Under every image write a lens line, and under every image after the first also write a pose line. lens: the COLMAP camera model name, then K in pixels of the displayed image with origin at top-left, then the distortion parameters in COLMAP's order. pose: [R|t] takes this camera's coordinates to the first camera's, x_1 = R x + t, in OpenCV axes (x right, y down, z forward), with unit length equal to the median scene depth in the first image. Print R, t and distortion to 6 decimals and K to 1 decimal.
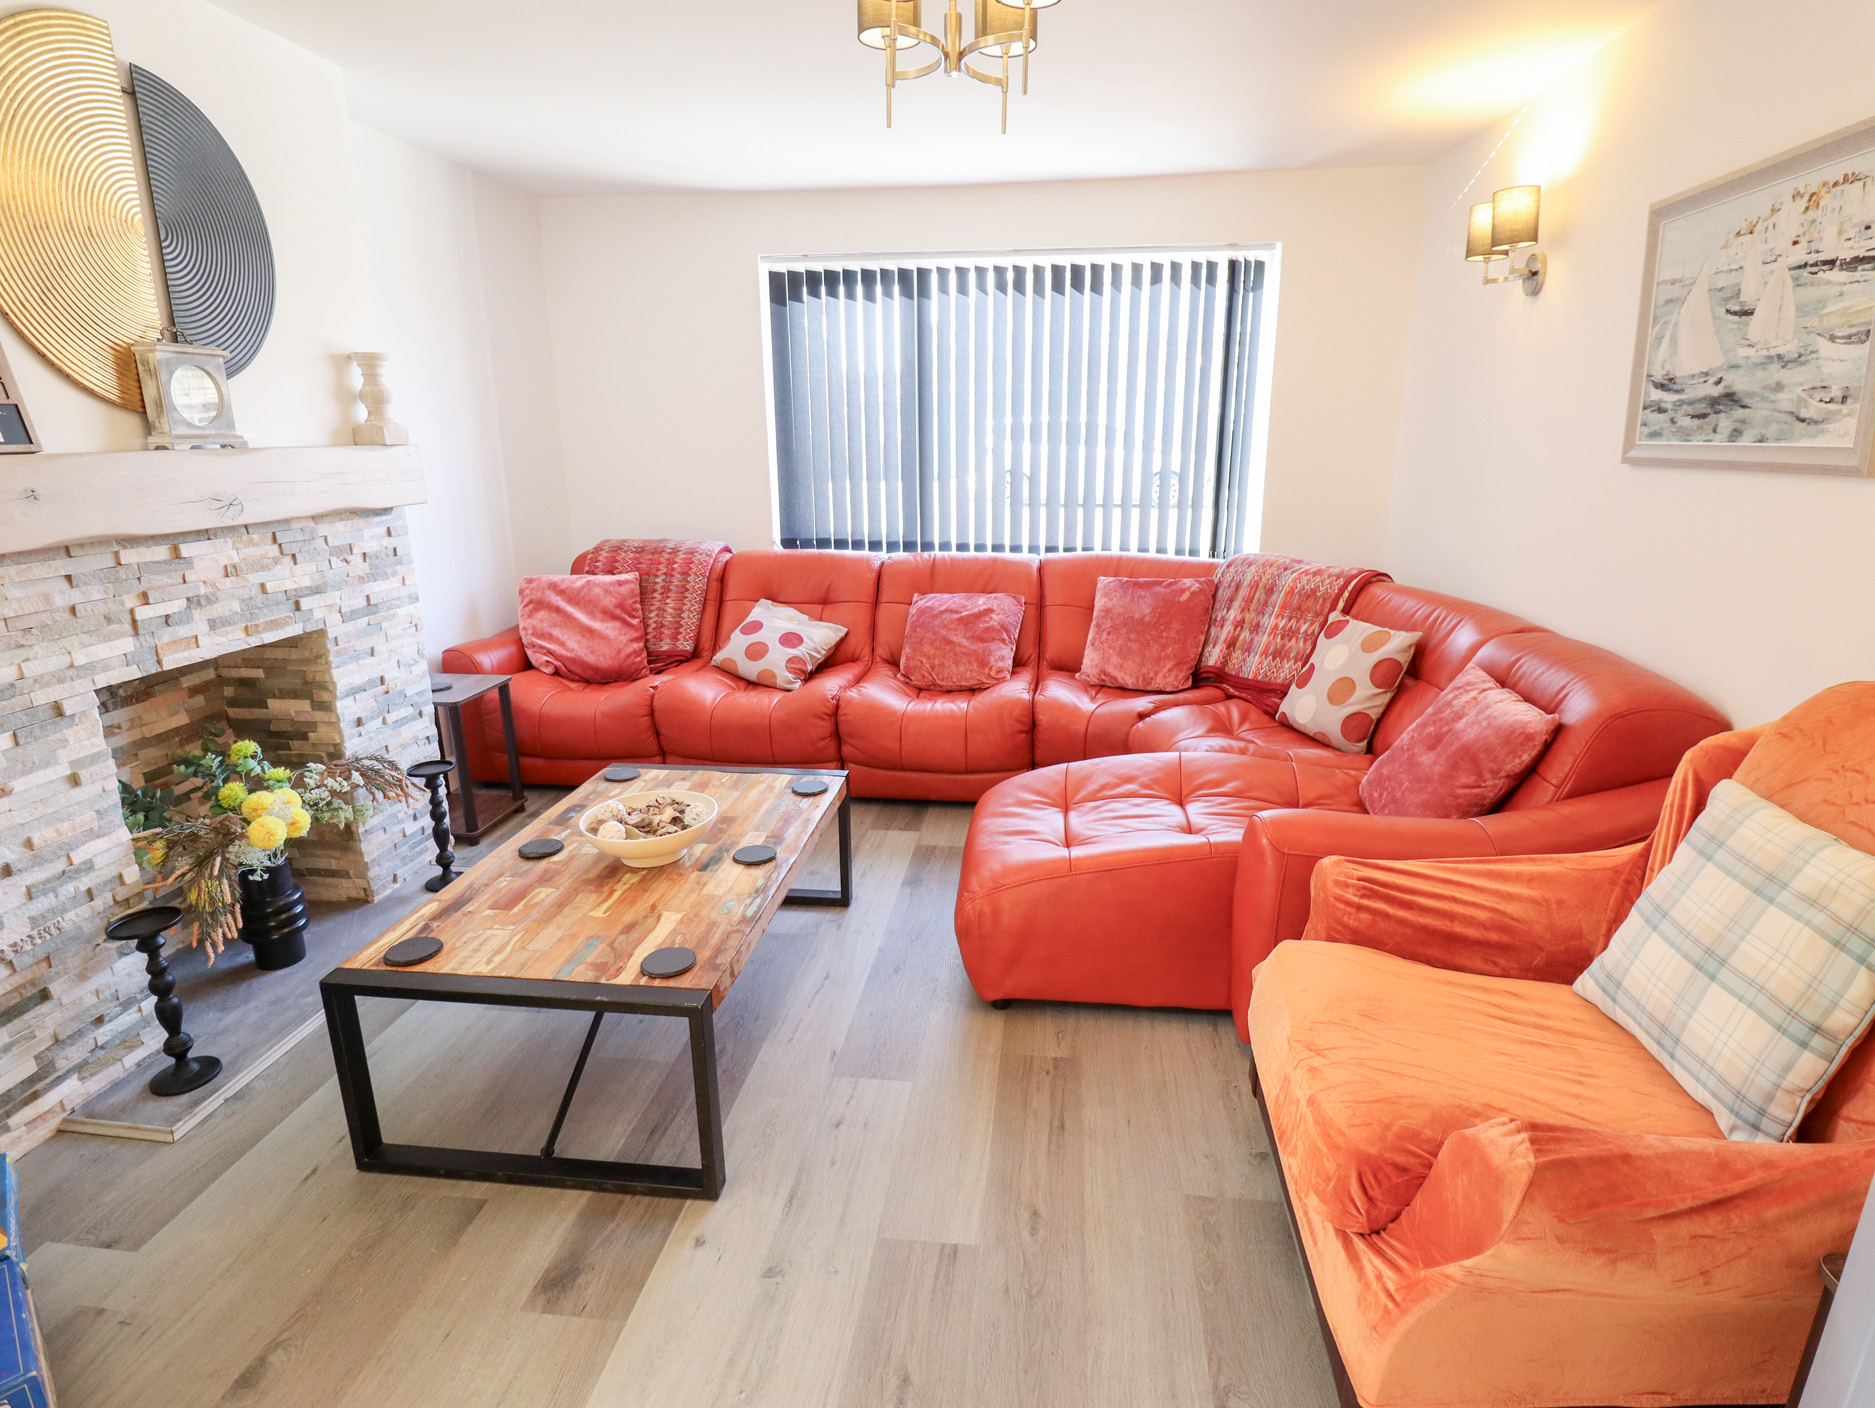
lens RADIAL K [[988.7, 0, 950.1], [0, 988.7, 695.7], [0, 0, 1]] dist [0.002072, -0.012477]
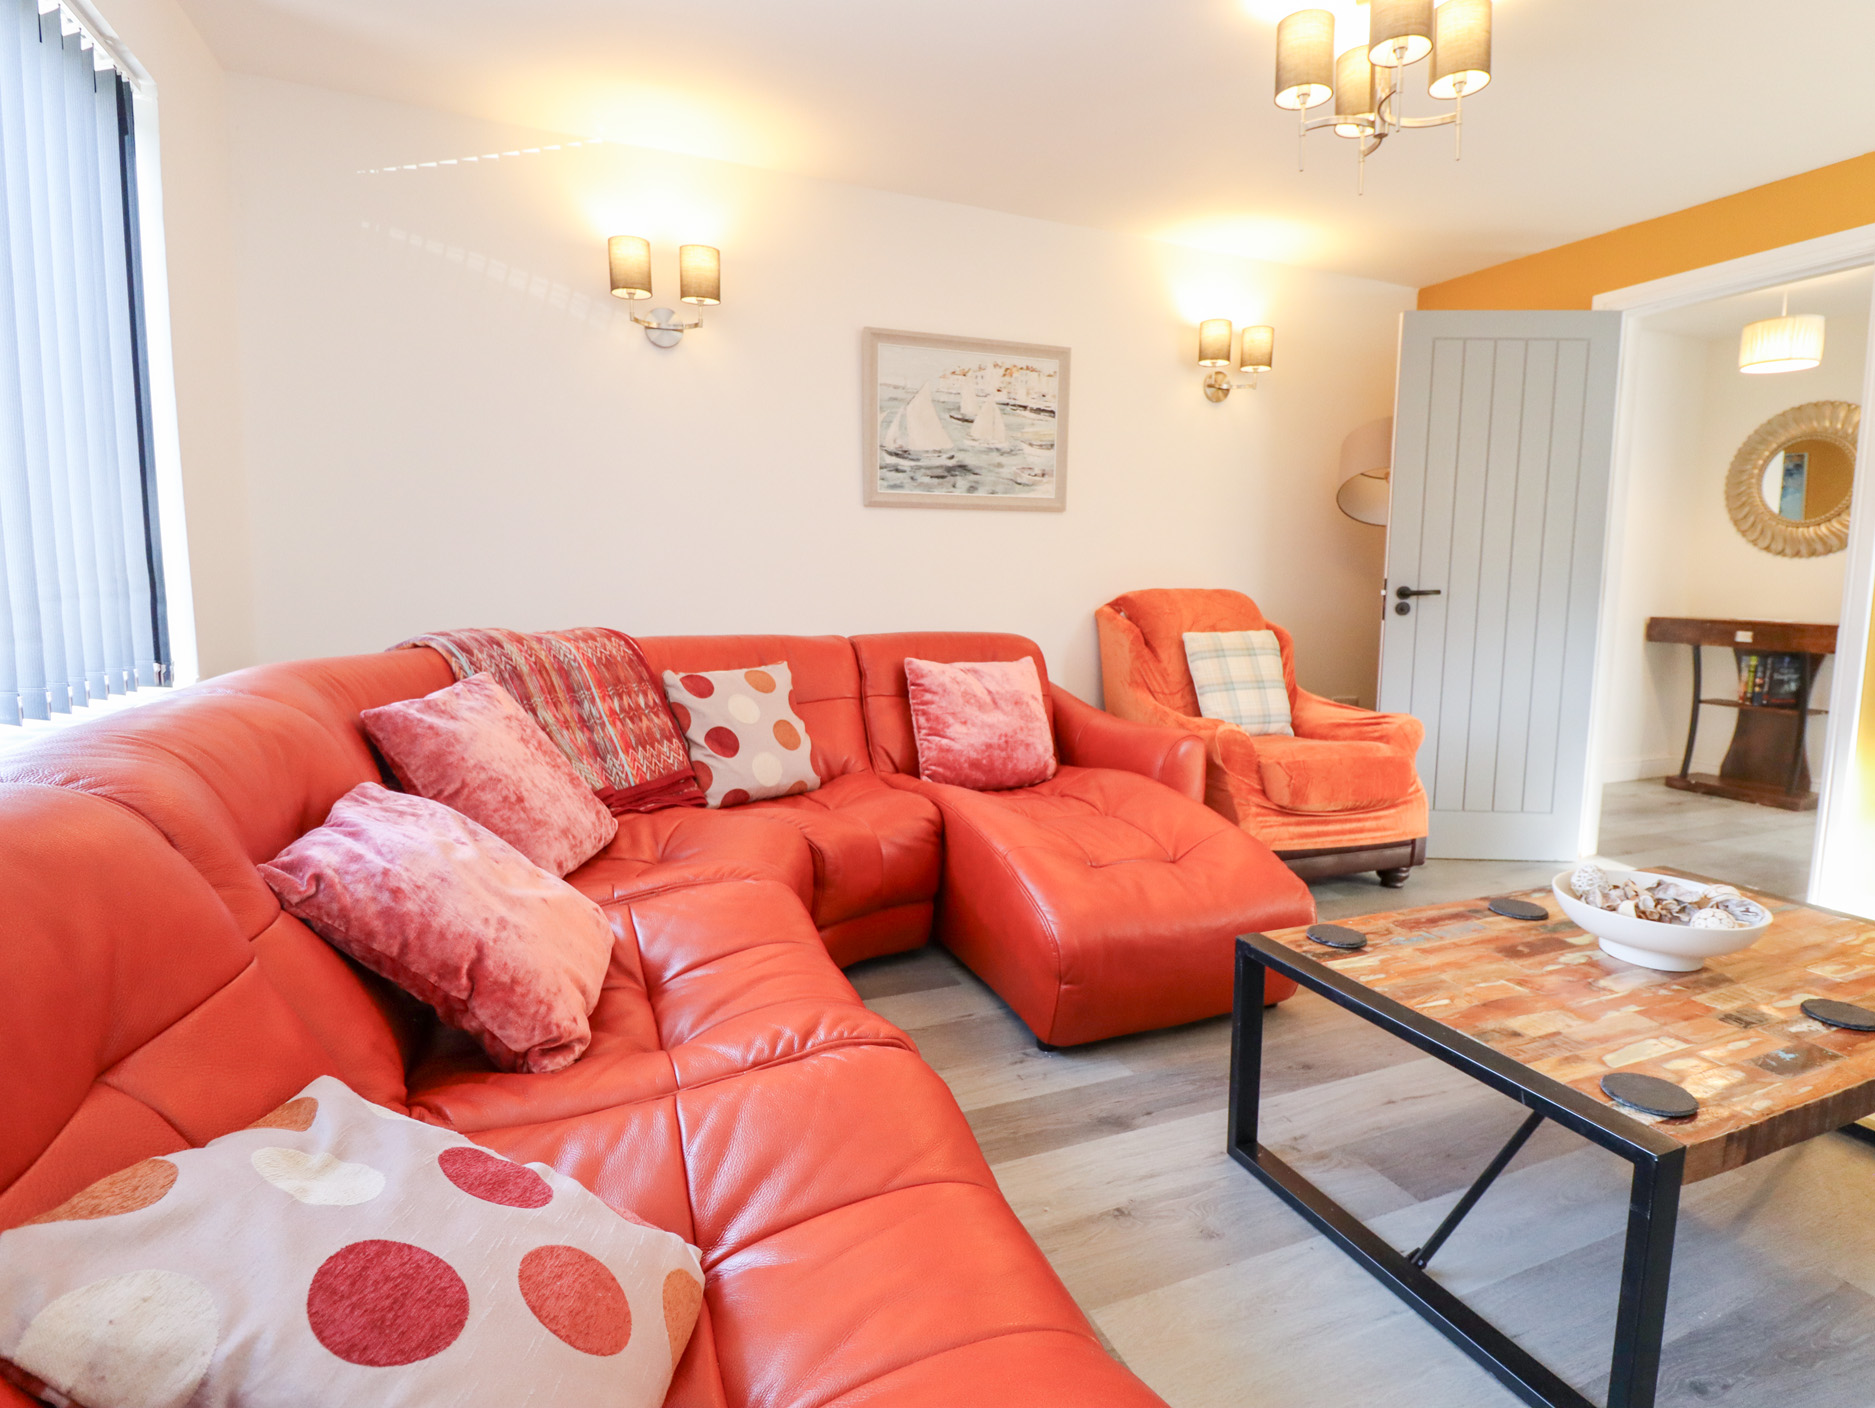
lens RADIAL K [[988.7, 0, 950.1], [0, 988.7, 695.7], [0, 0, 1]] dist [0.002072, -0.012477]
pose [[-0.496269, -0.103620, 0.861963, -0.730310], [0.220530, 0.945240, 0.240600, -0.346262], [-0.839693, 0.309491, -0.446242, 1.910424]]
